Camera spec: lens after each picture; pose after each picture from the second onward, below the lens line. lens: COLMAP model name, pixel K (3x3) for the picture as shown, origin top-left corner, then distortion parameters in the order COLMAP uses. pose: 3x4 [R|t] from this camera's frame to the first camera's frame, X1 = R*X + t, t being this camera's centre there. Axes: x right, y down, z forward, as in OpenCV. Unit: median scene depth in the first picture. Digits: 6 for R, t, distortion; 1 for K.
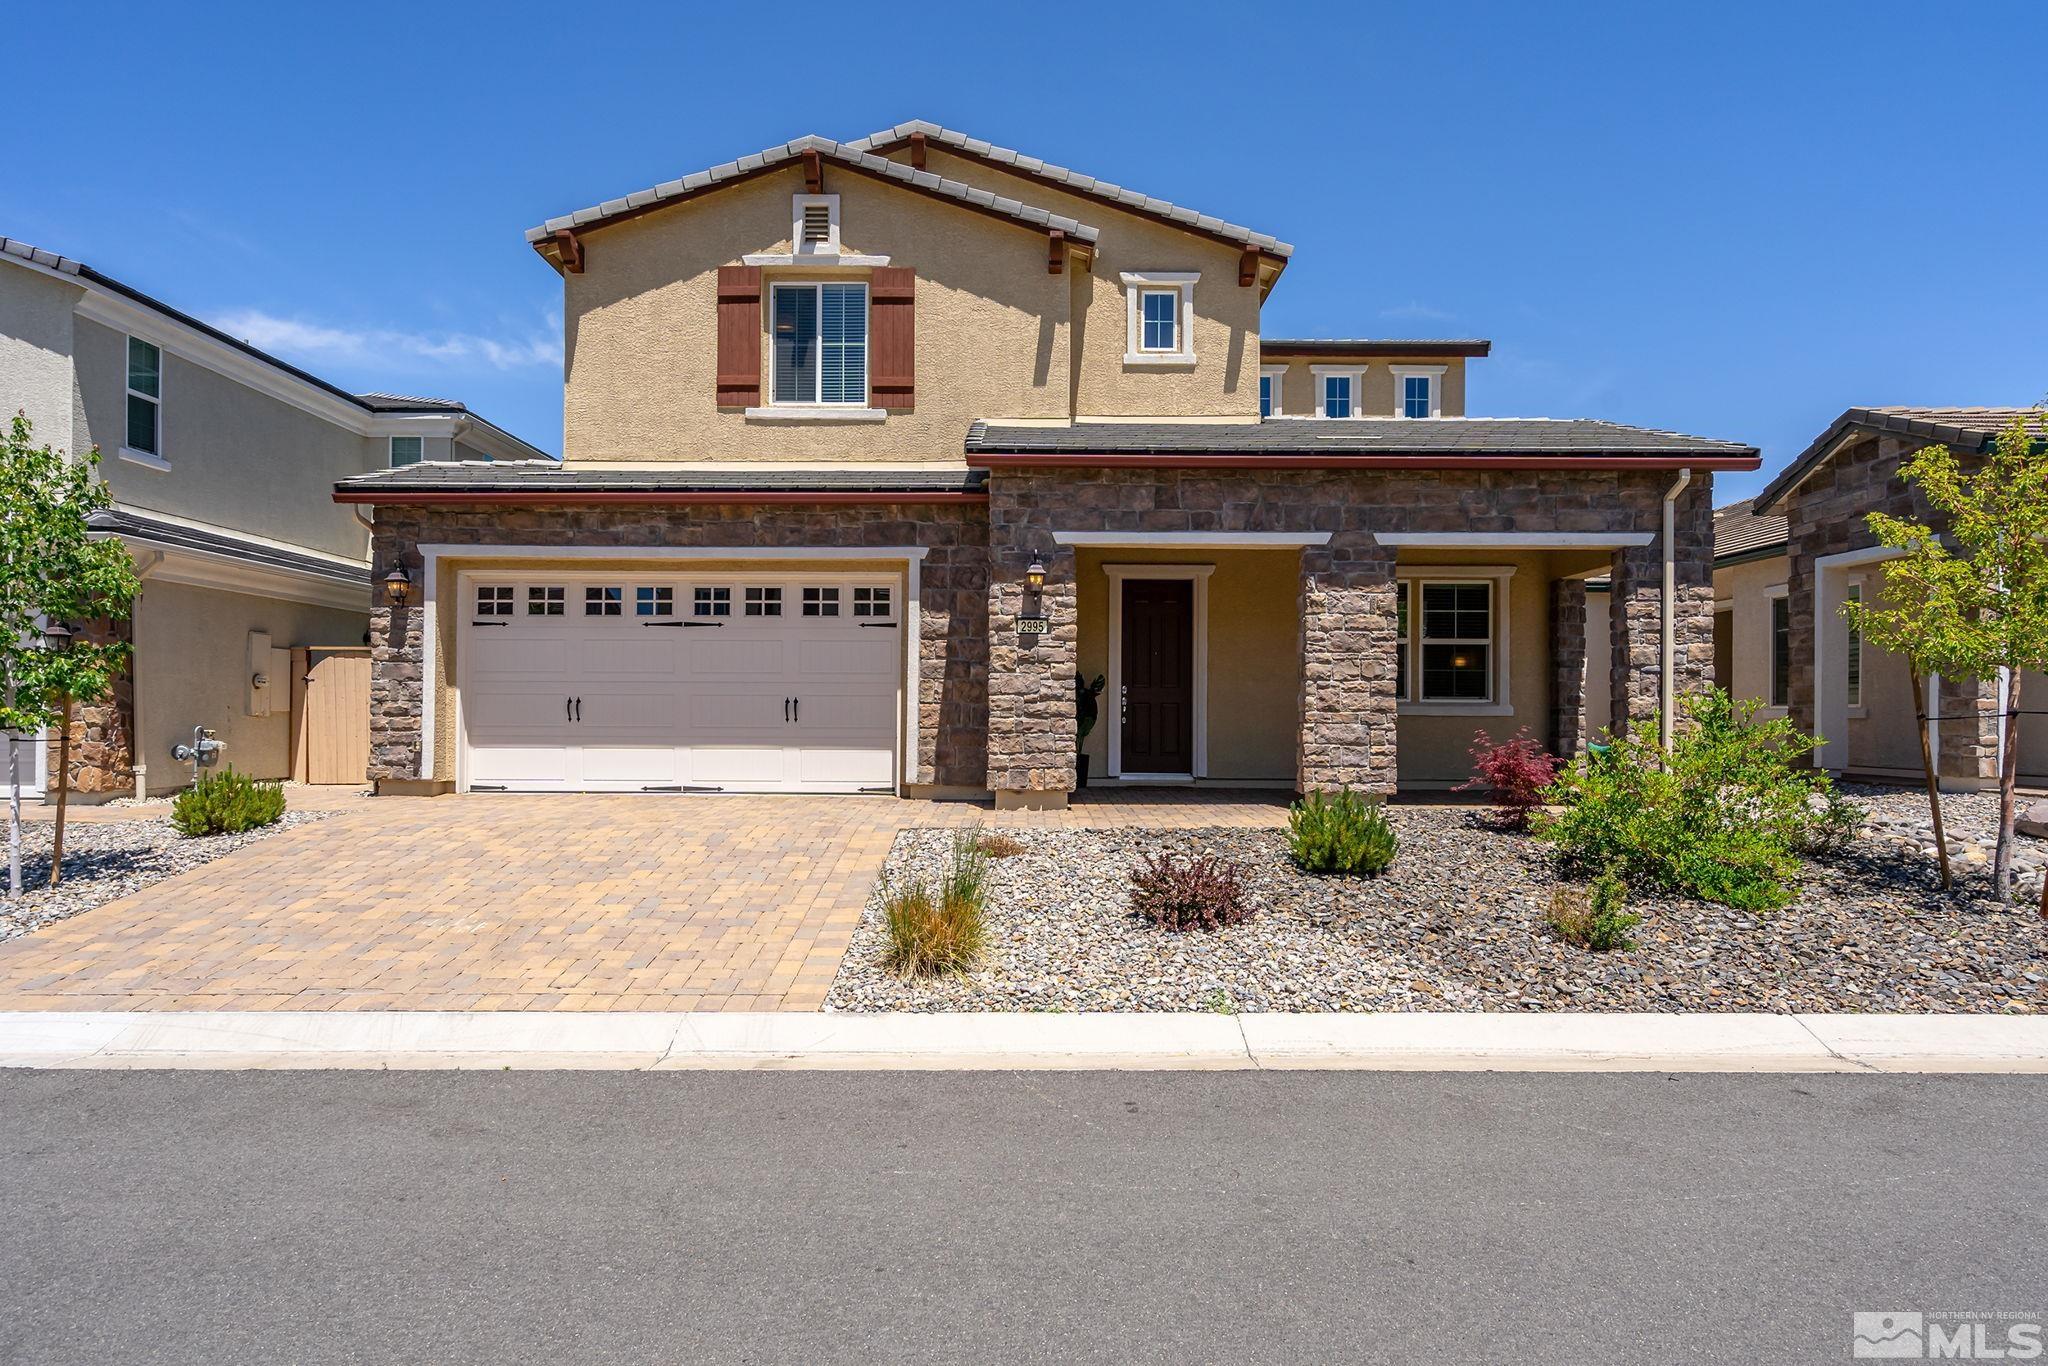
lens RADIAL K [[1132.0, 0, 1000.2], [0, 1132.0, 711.1], [0, 0, 1]] dist [0.004648, 0.001144]
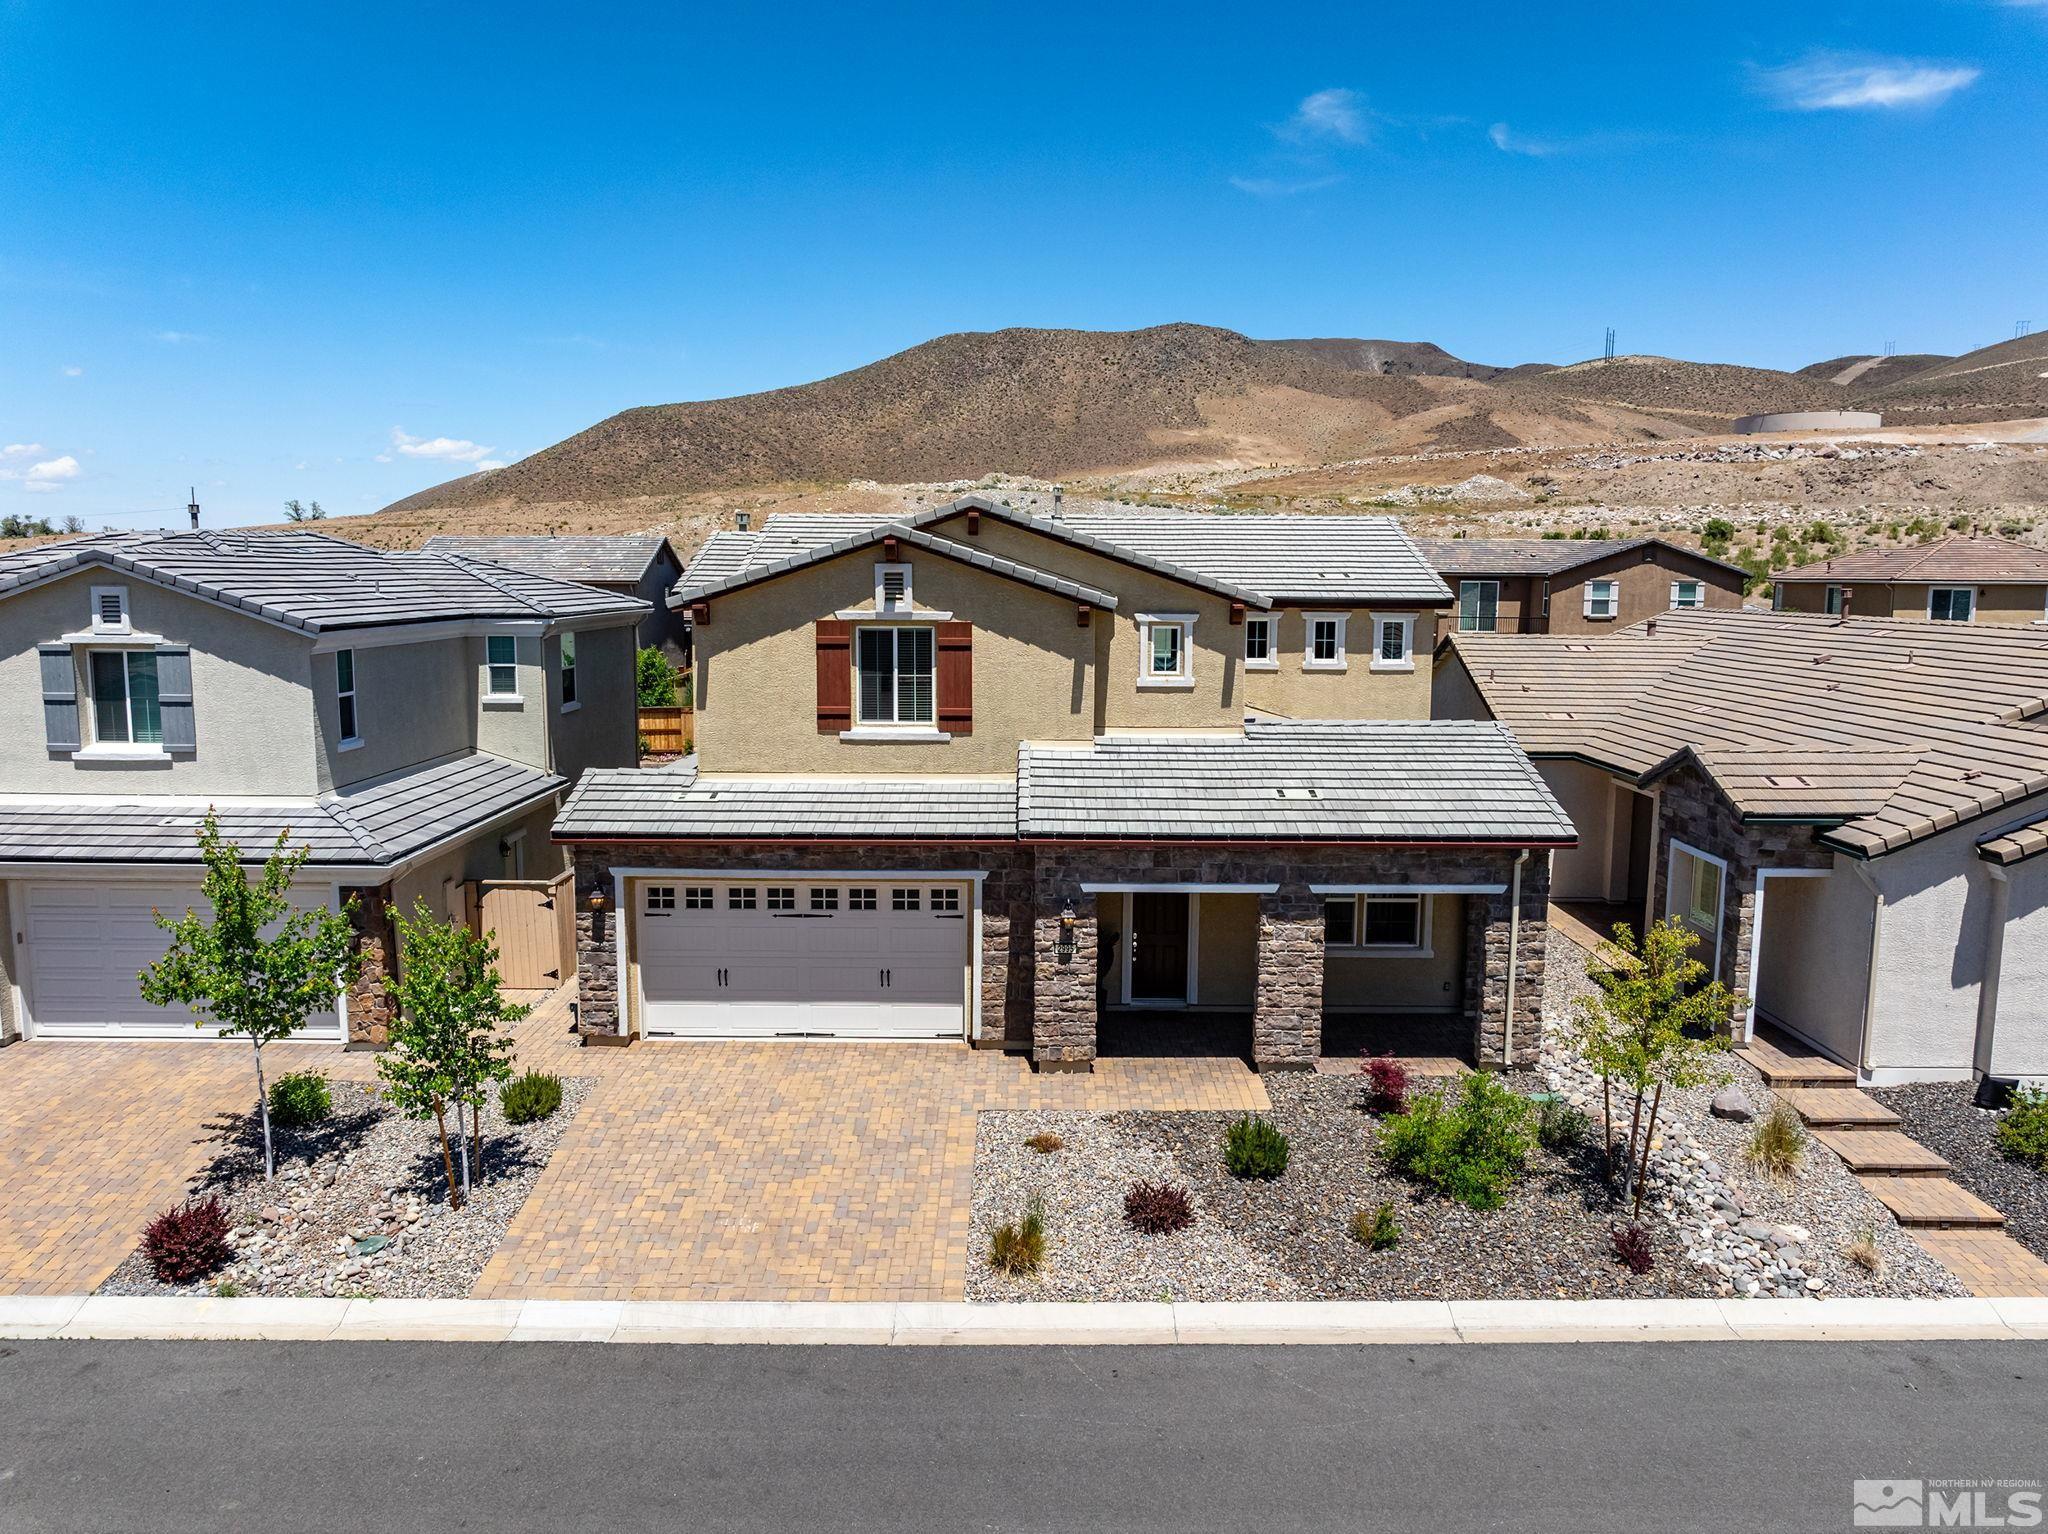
lens RADIAL K [[1438.3, 0, 1016.3], [0, 1438.3, 759.6], [0, 0, 1]] dist [-0.025379, 0.010022]
pose [[0.999980, -0.001719, 0.006041, -0.040835], [0.000882, 0.990711, 0.135979, -0.517788], [-0.006219, -0.135971, 0.990693, -0.692425]]
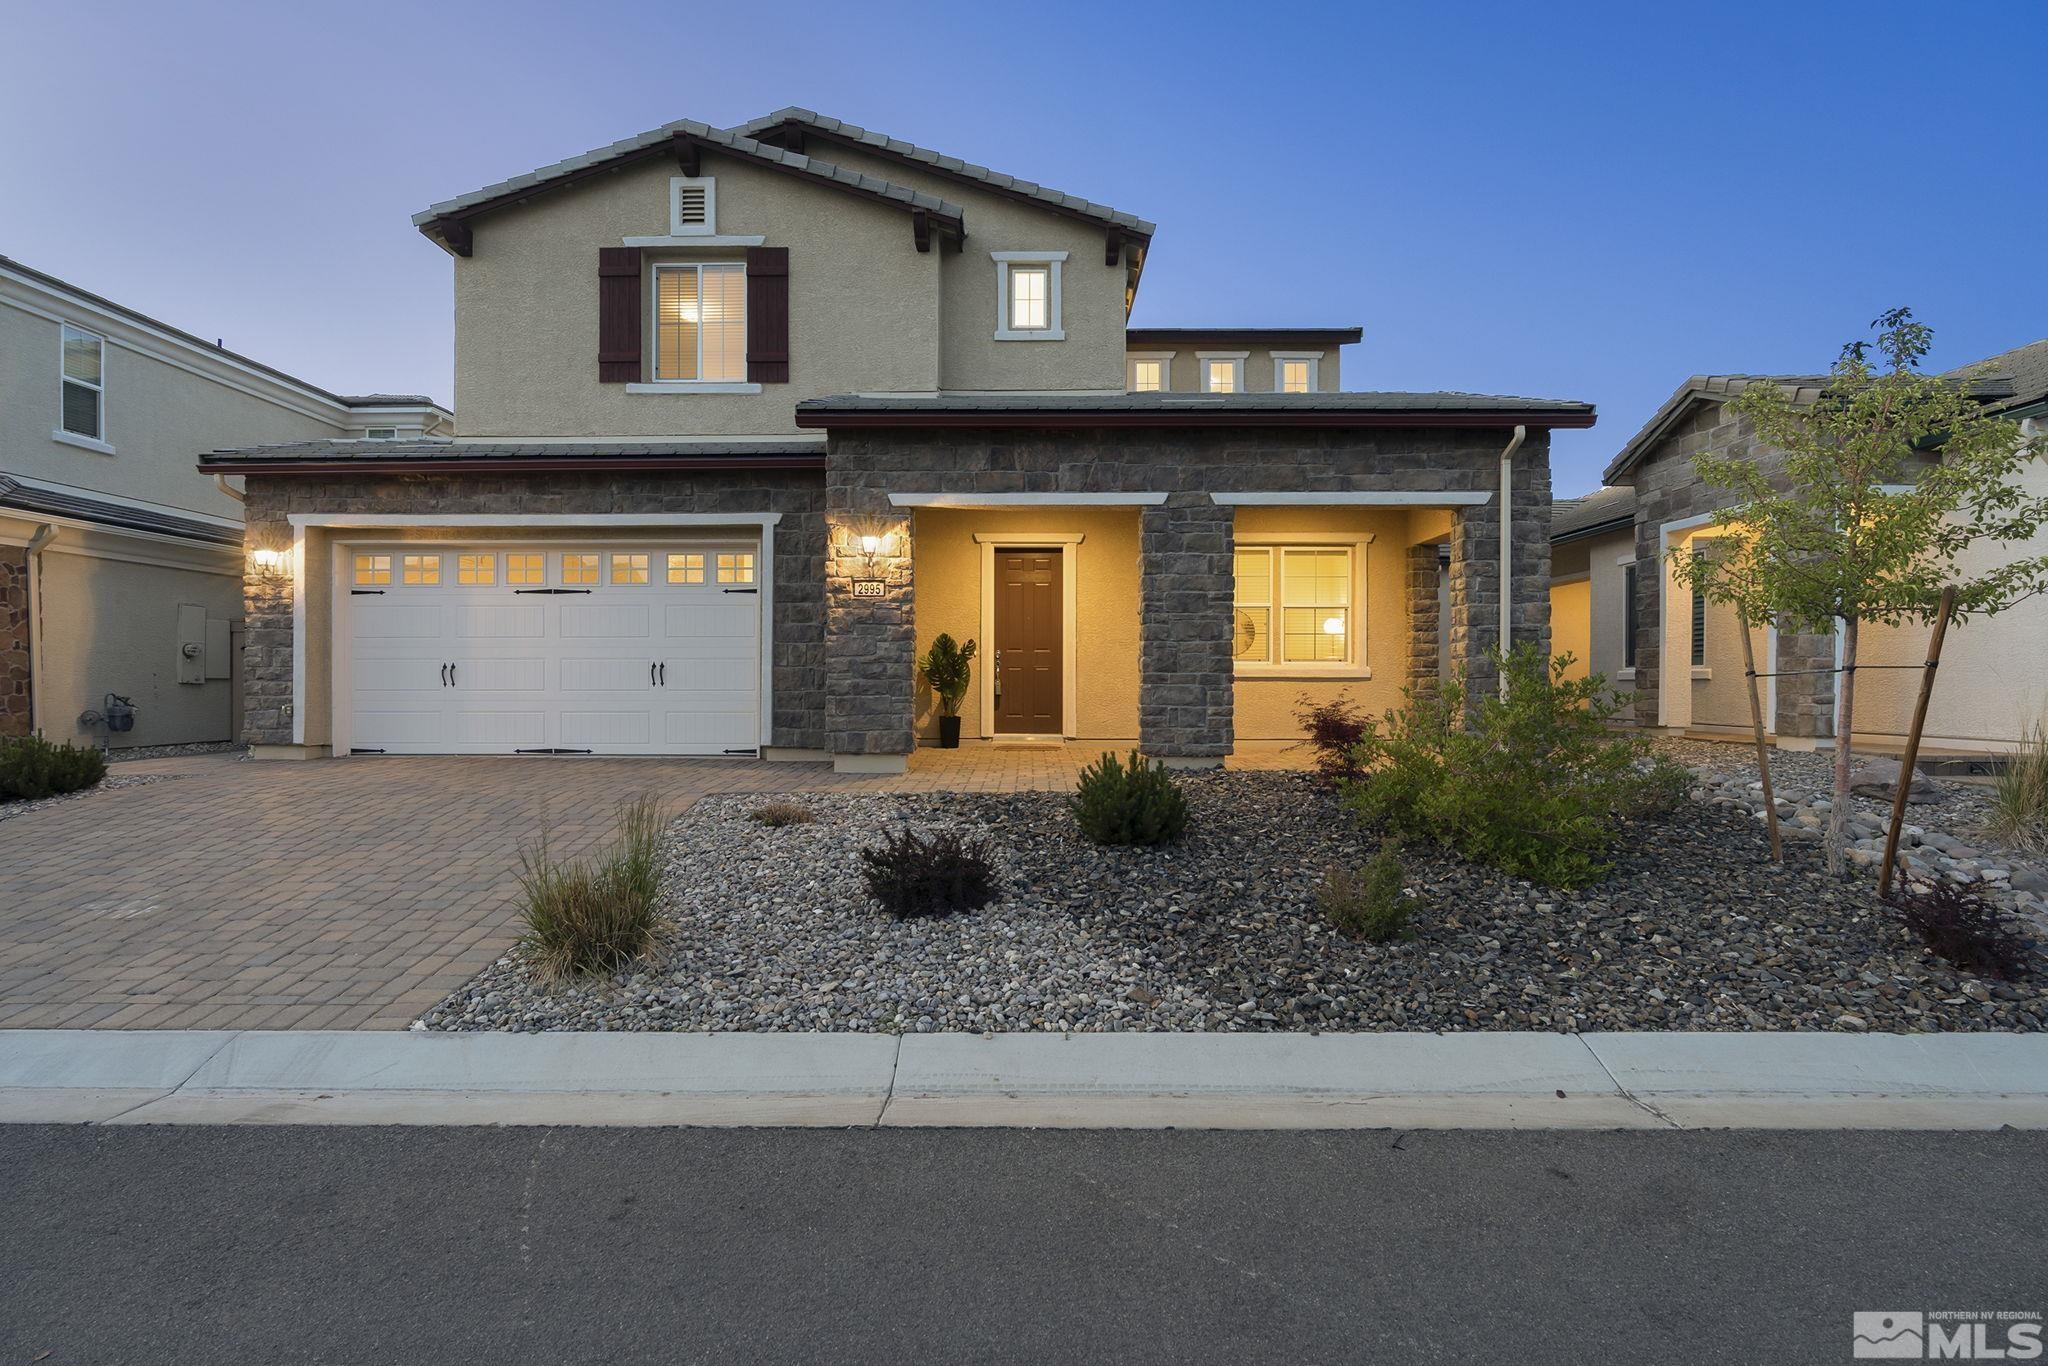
lens RADIAL K [[934.9, 0, 1006.2], [0, 934.9, 688.3], [0, 0, 1]] dist [-0.010222, 0.004110]
pose [[0.999955, -0.004358, -0.008458, 0.146830], [0.004442, 0.999941, 0.009922, 0.005129], [0.008415, -0.009959, 0.999915, 0.164869]]
